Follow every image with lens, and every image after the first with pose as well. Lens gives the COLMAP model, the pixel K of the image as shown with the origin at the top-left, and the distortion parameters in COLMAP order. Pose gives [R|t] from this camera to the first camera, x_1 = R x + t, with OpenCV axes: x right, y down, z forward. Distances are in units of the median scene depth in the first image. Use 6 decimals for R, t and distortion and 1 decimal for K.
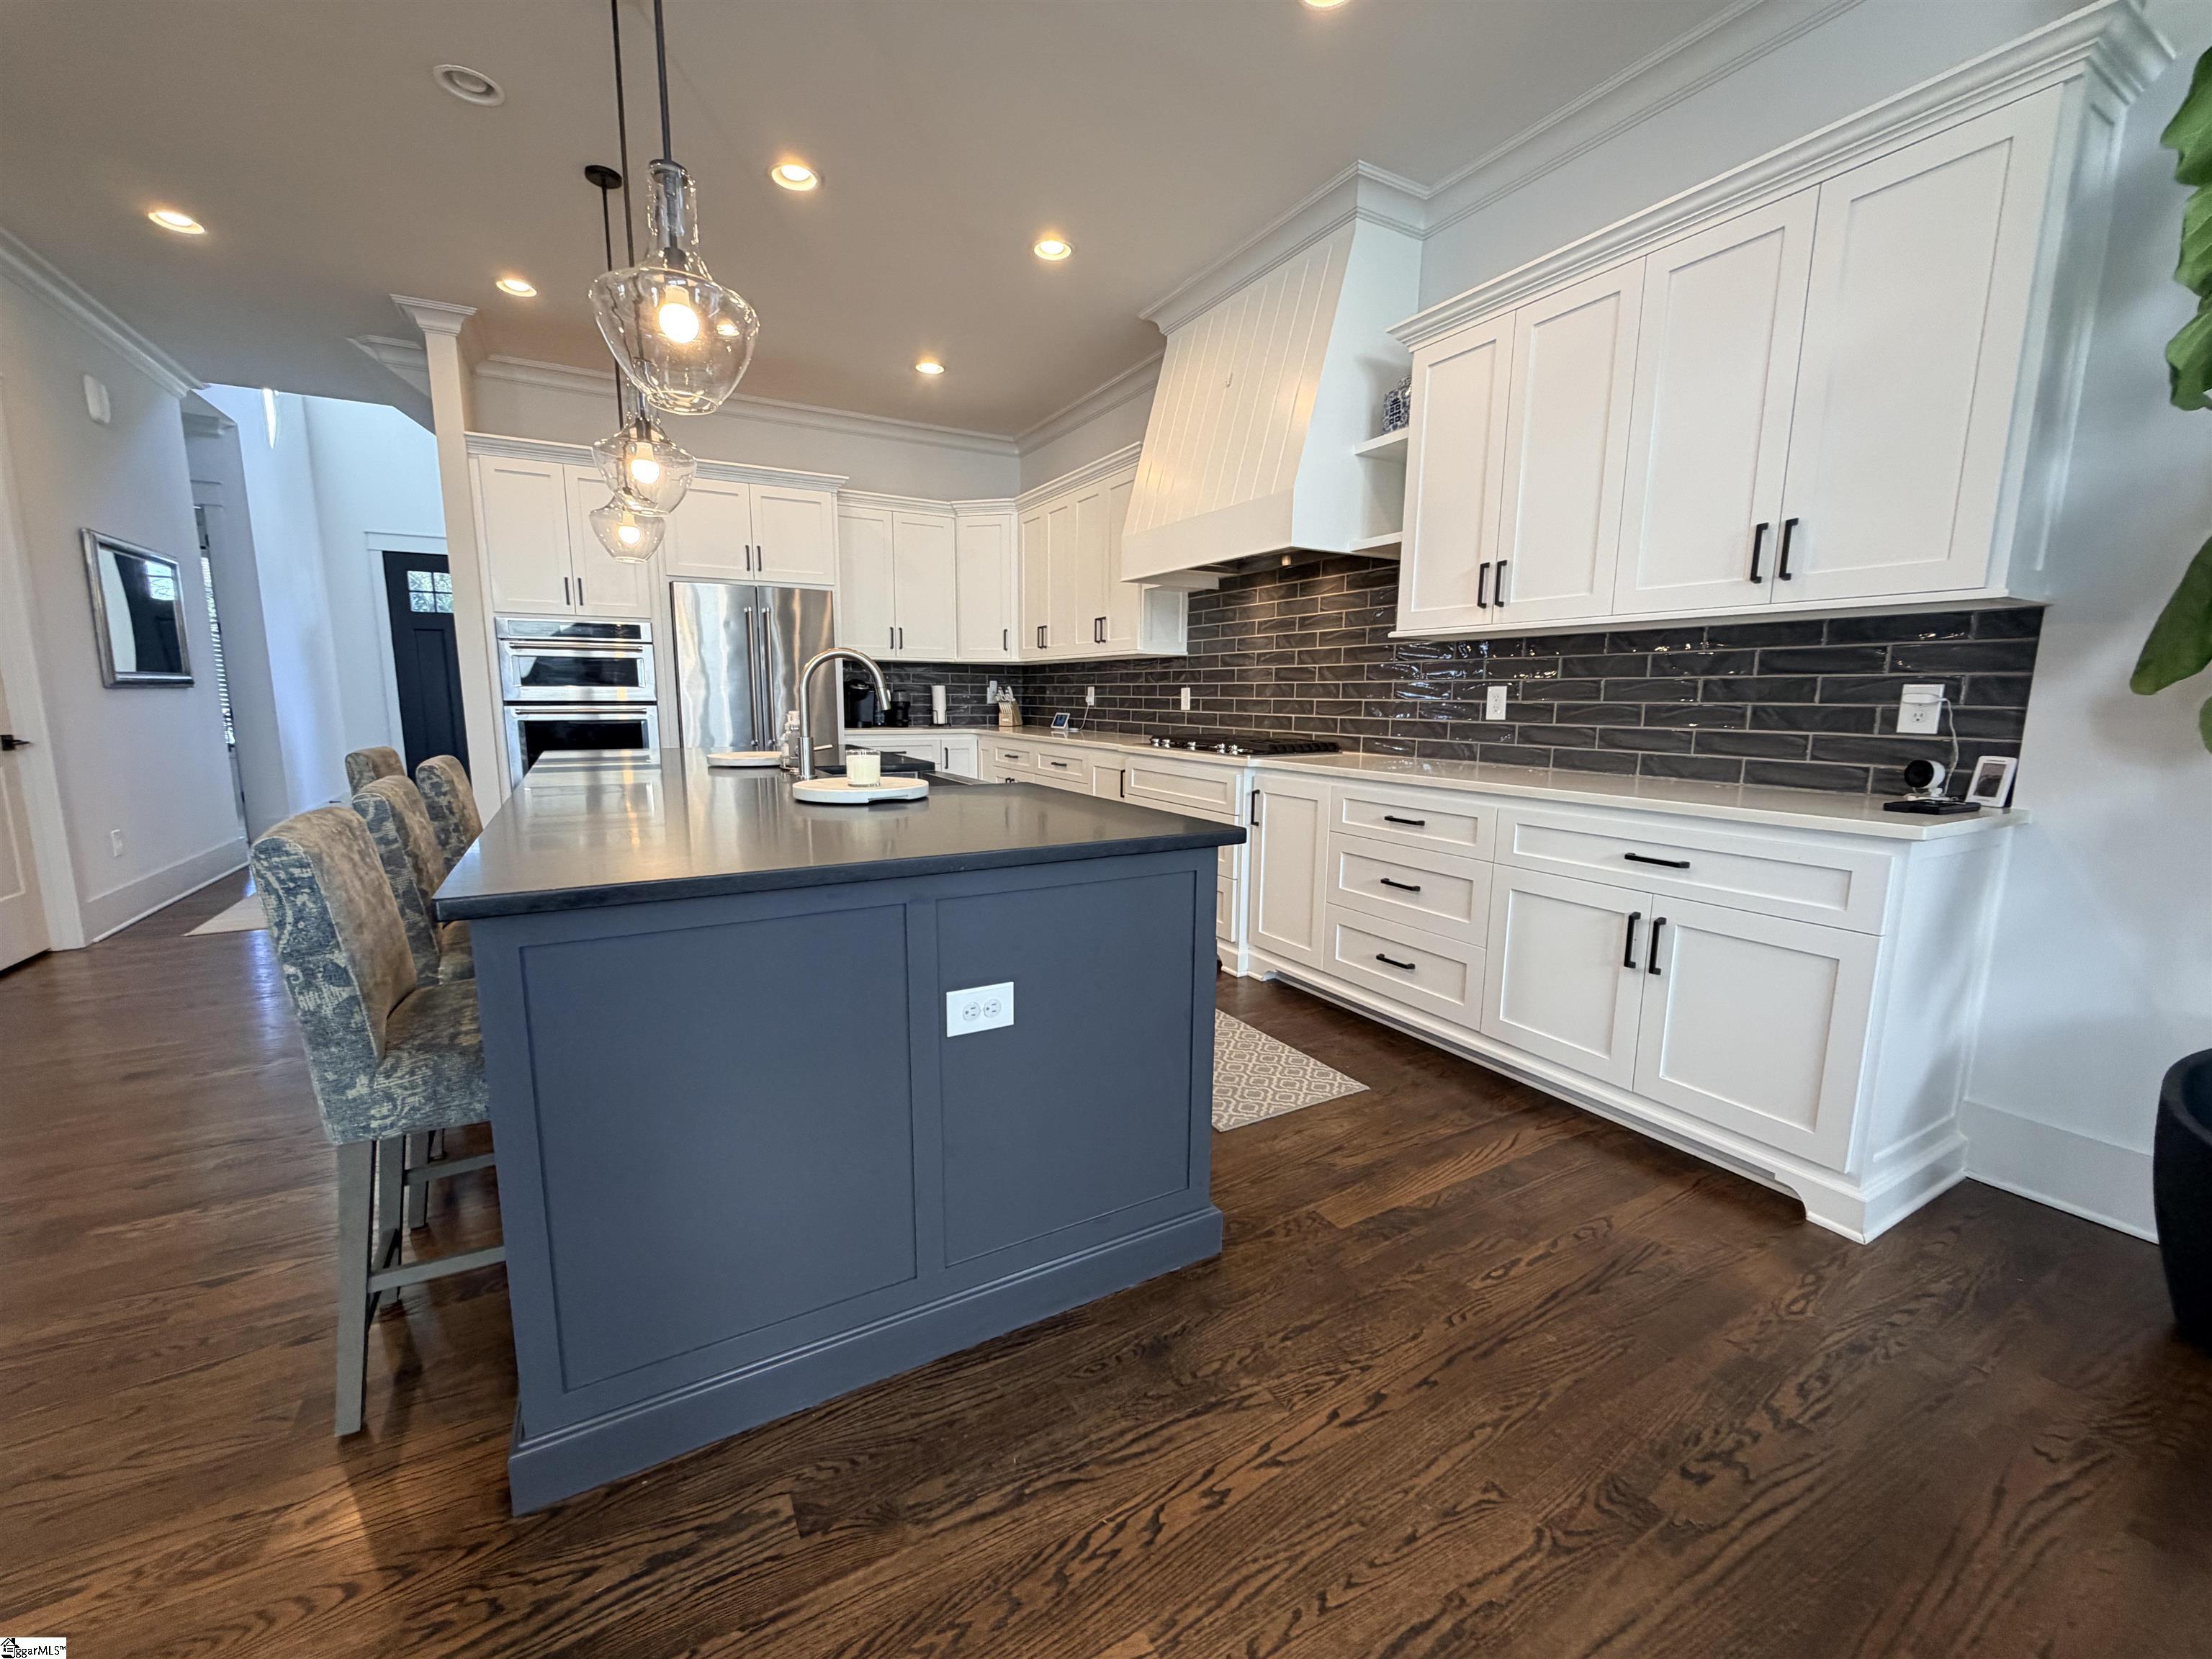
lens RADIAL K [[877.4, 0, 1096.2], [0, 877.4, 830.4], [0, 0, 1]] dist [0.000458, 0.000507]
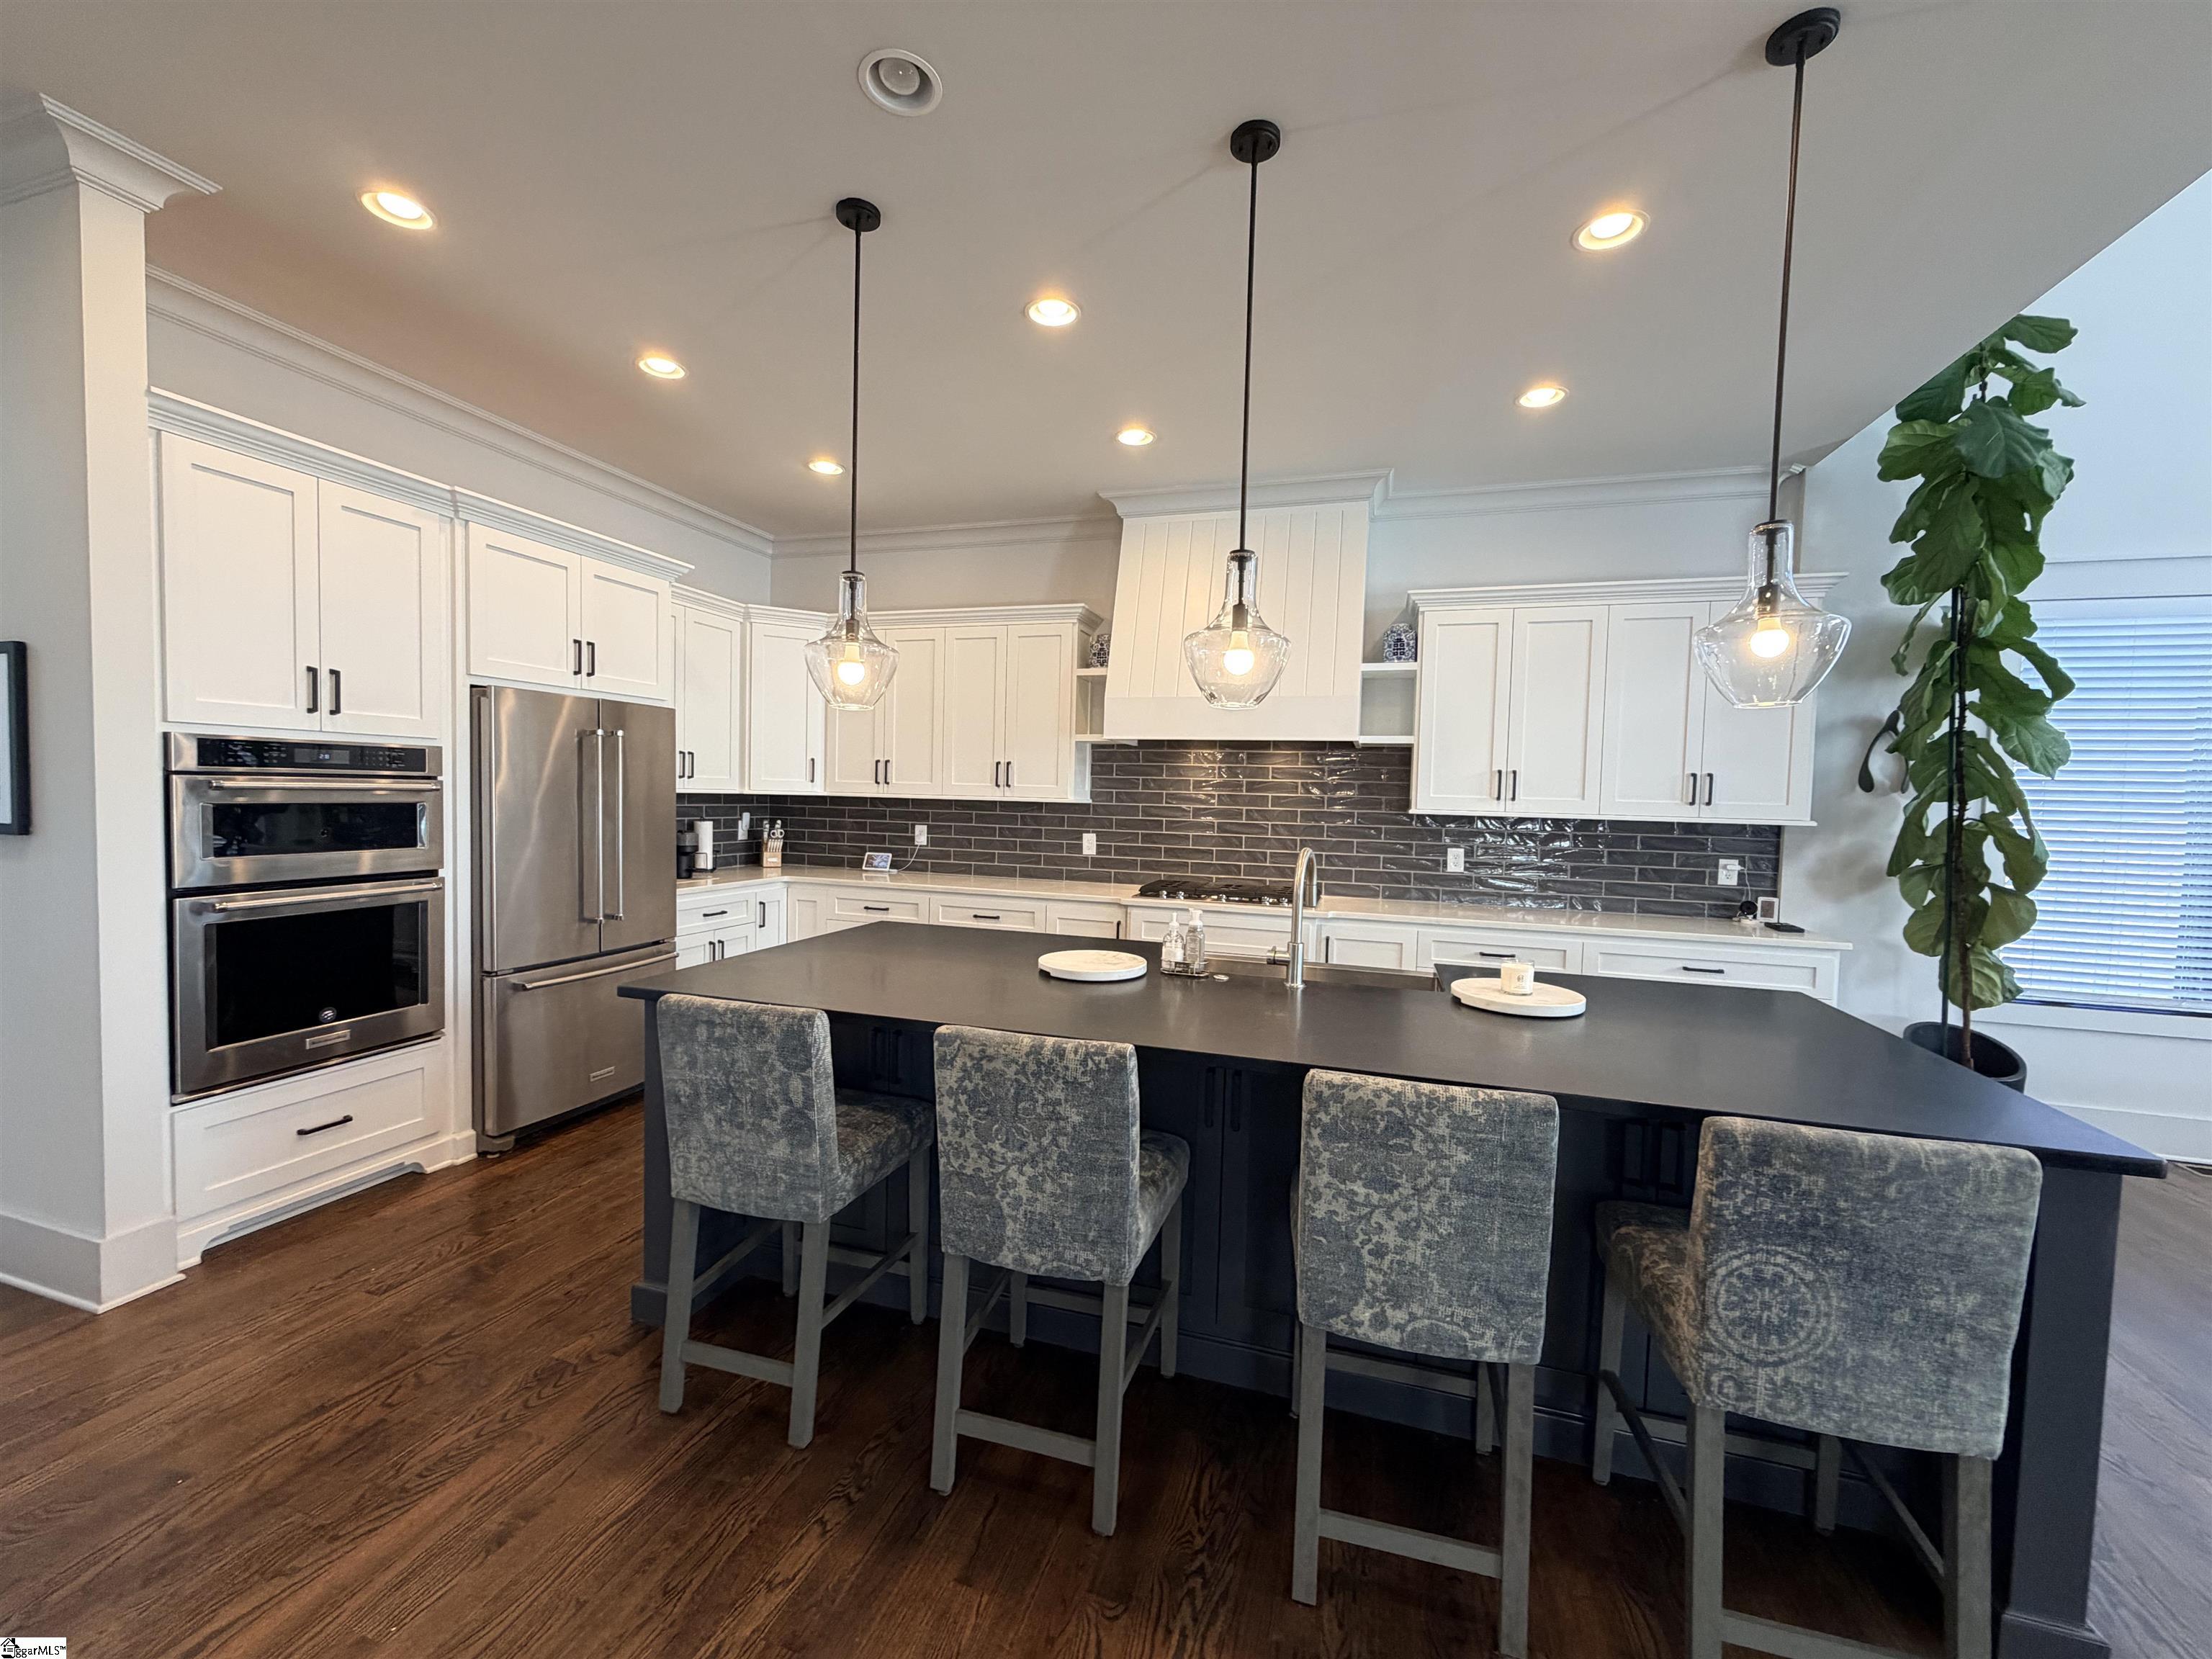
lens RADIAL K [[877.4, 0, 1104.1], [0, 877.4, 834.2], [0, 0, 1]] dist [0.000458, 0.000507]
pose [[0.731811, -0.019416, 0.681231, -0.676423], [0.084382, 0.994484, -0.062303, -0.108773], [-0.676263, 0.103078, 0.729413, 0.262614]]
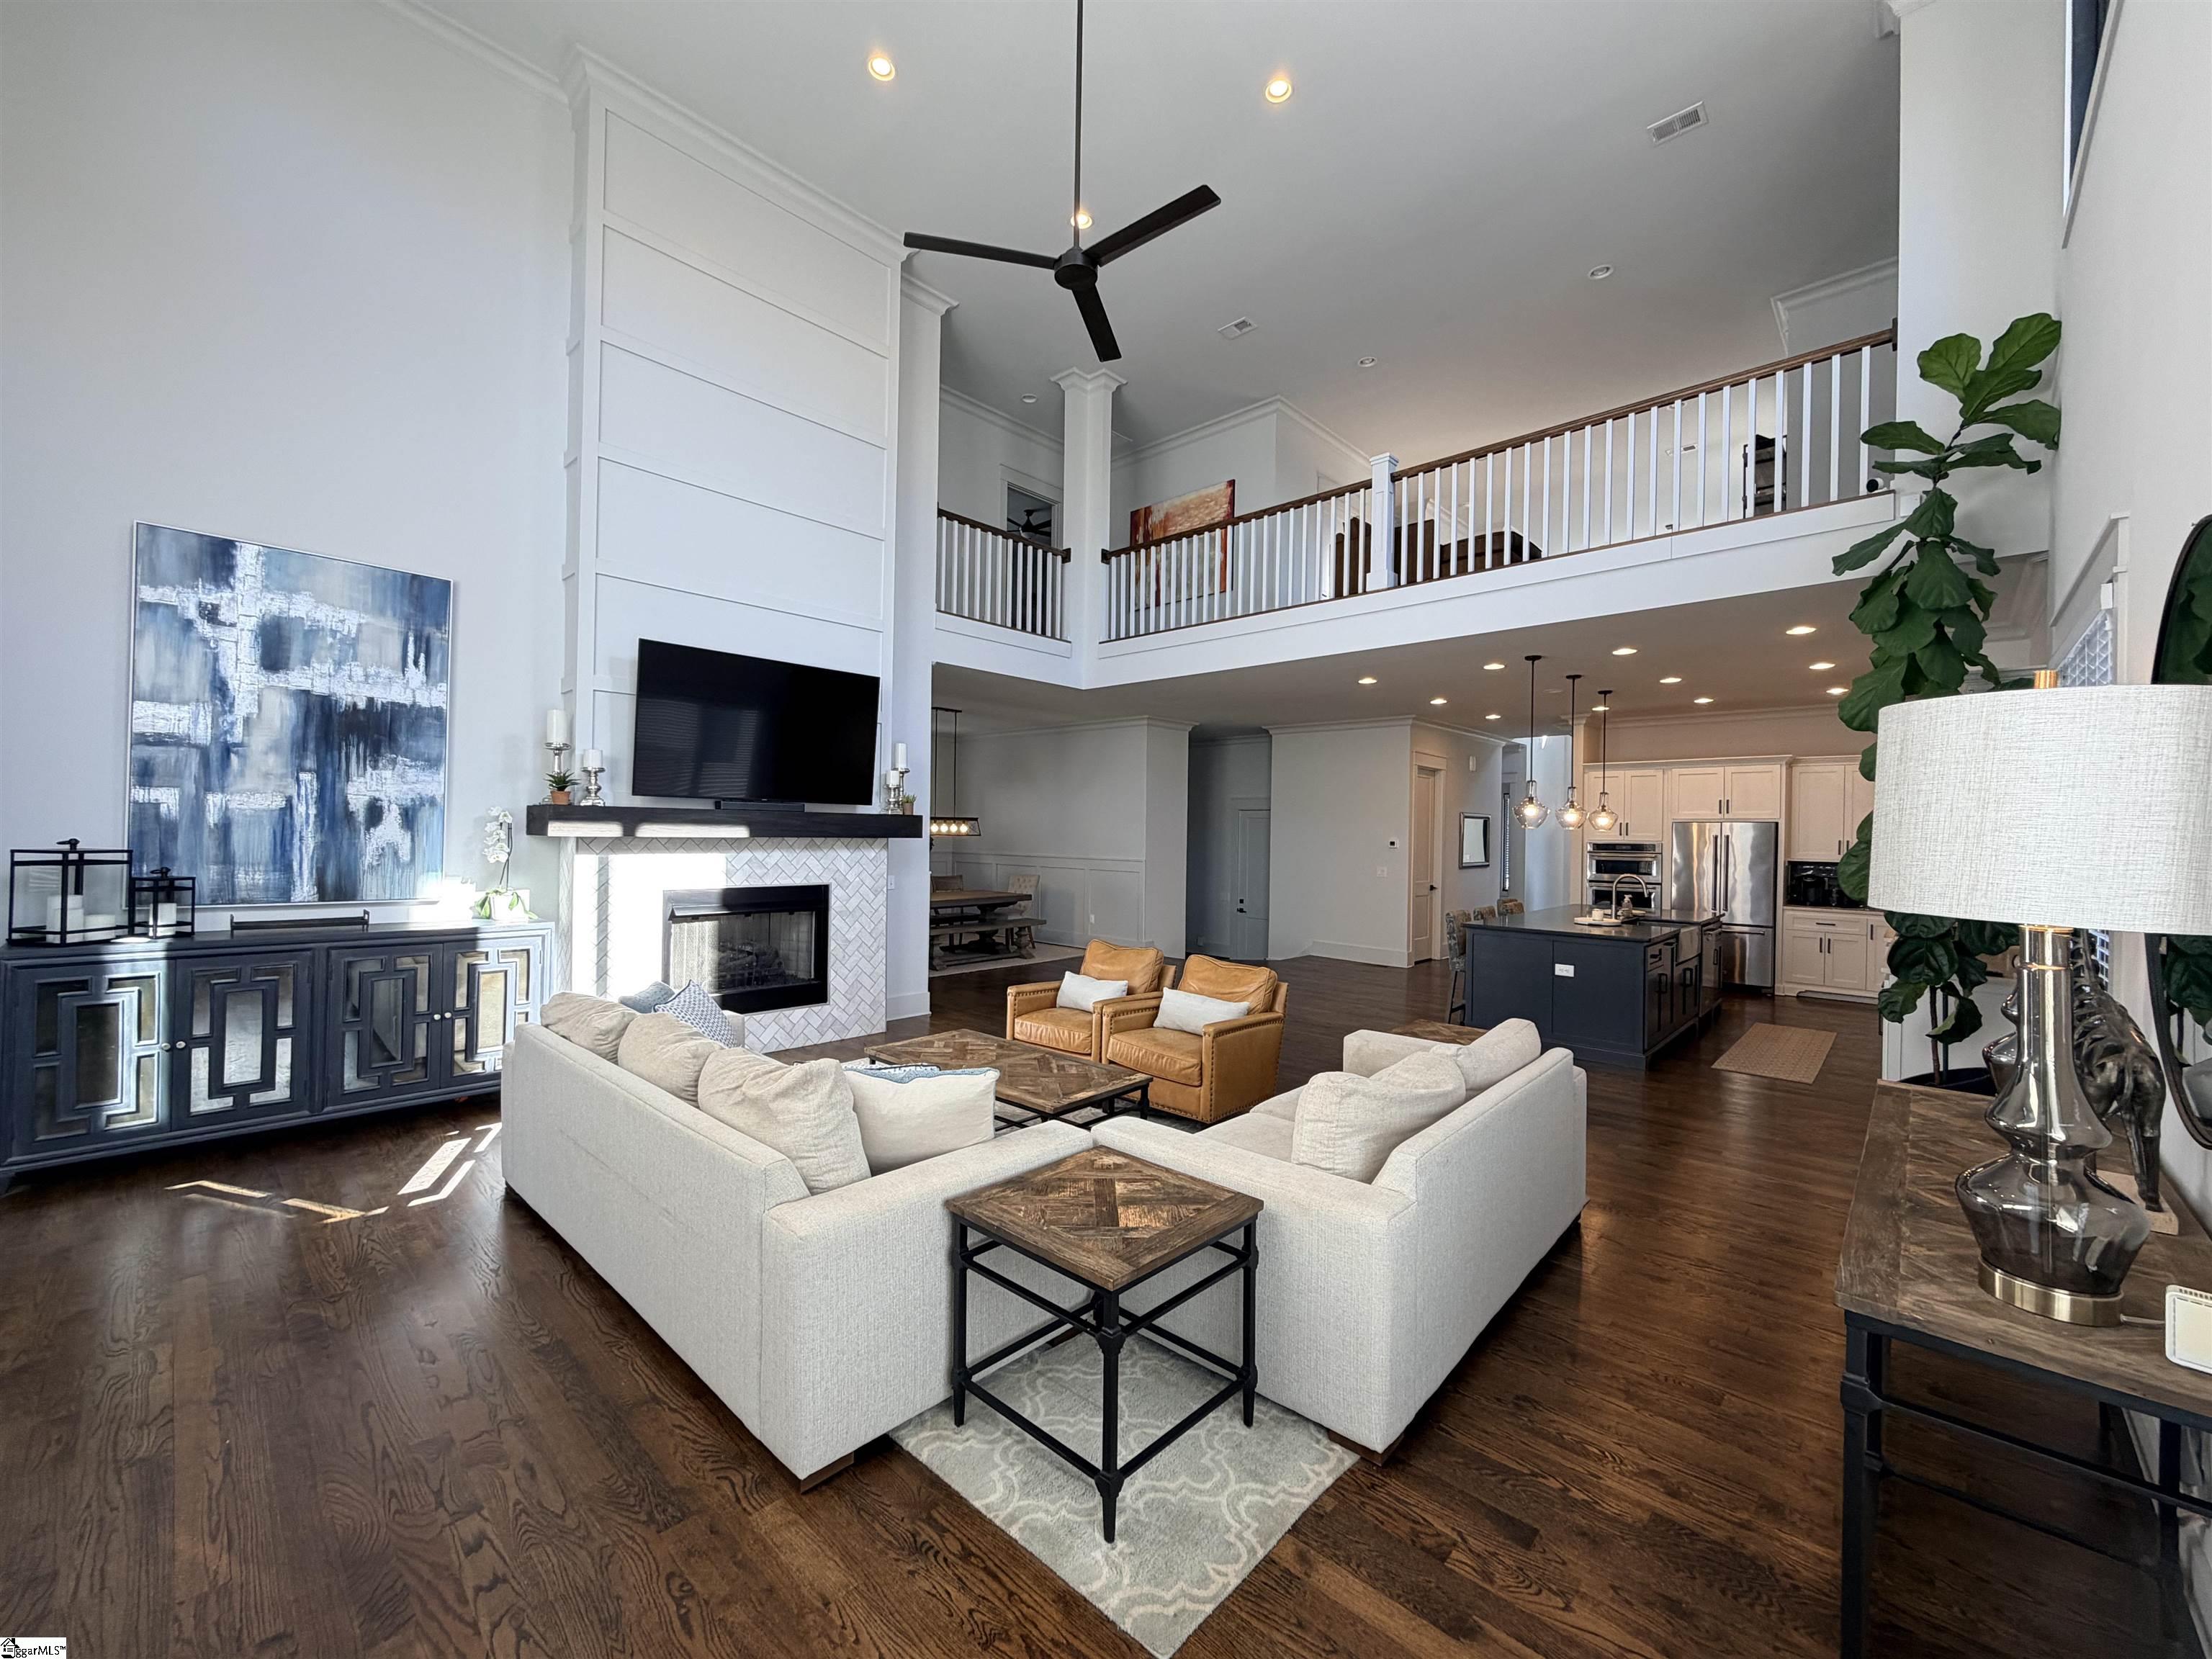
lens RADIAL K [[877.4, 0, 1103.1], [0, 877.4, 828.3], [0, 0, 1]] dist [0.000458, 0.000507]
pose [[0.302589, -0.005376, -0.953106, 1.108602], [-0.161373, 0.985258, -0.056789, 0.046011], [0.939361, 0.170989, 0.297261, -0.848420]]
